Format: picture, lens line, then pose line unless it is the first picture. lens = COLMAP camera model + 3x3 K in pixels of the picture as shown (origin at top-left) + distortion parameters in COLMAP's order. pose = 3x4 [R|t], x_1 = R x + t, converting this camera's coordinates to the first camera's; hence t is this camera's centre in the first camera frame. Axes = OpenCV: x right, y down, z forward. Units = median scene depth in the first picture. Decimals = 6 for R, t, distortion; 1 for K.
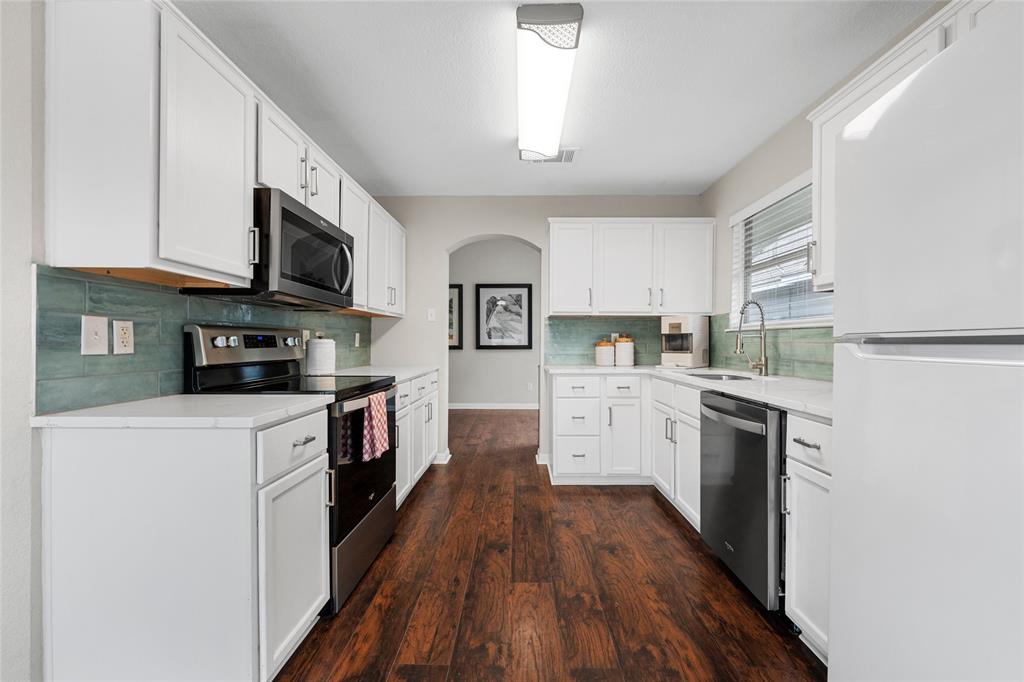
lens RADIAL K [[340.1, 0, 512.0], [0, 340.1, 341.0], [0, 0, 1]] dist [-0.000031, -0.000016]
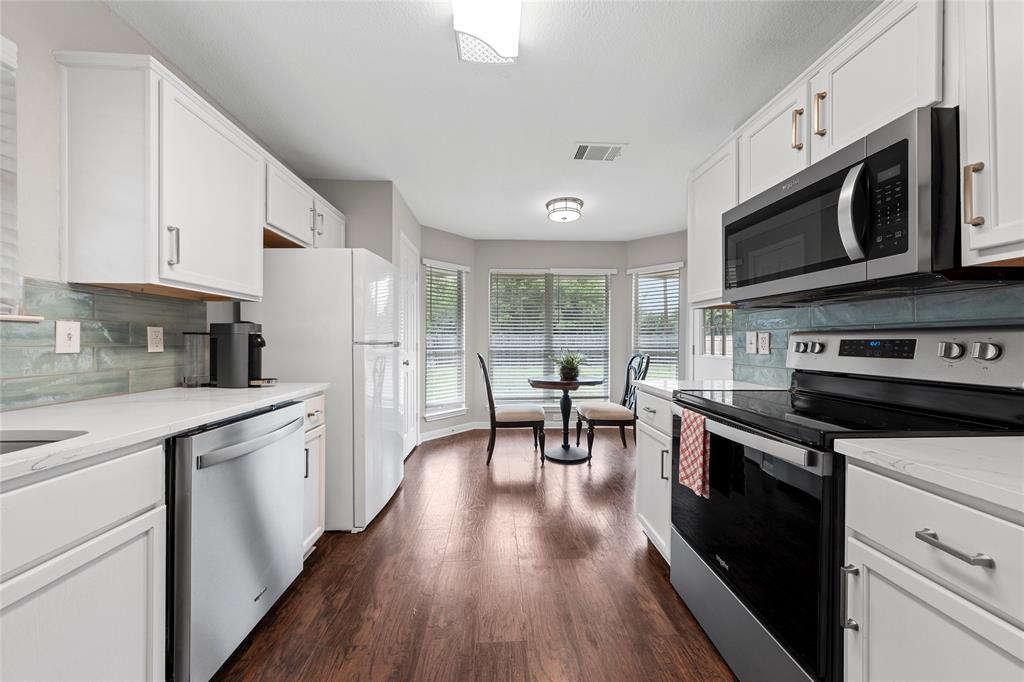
lens RADIAL K [[423.6, 0, 512.0], [0, 423.6, 341.0], [0, 0, 1]] dist [0.000282, -0.000043]
pose [[-0.998036, -0.009309, -0.061944, 0.101672], [-0.009325, 0.999957, -0.000026, -0.008970], [0.061941, 0.000552, -0.998080, 2.052105]]
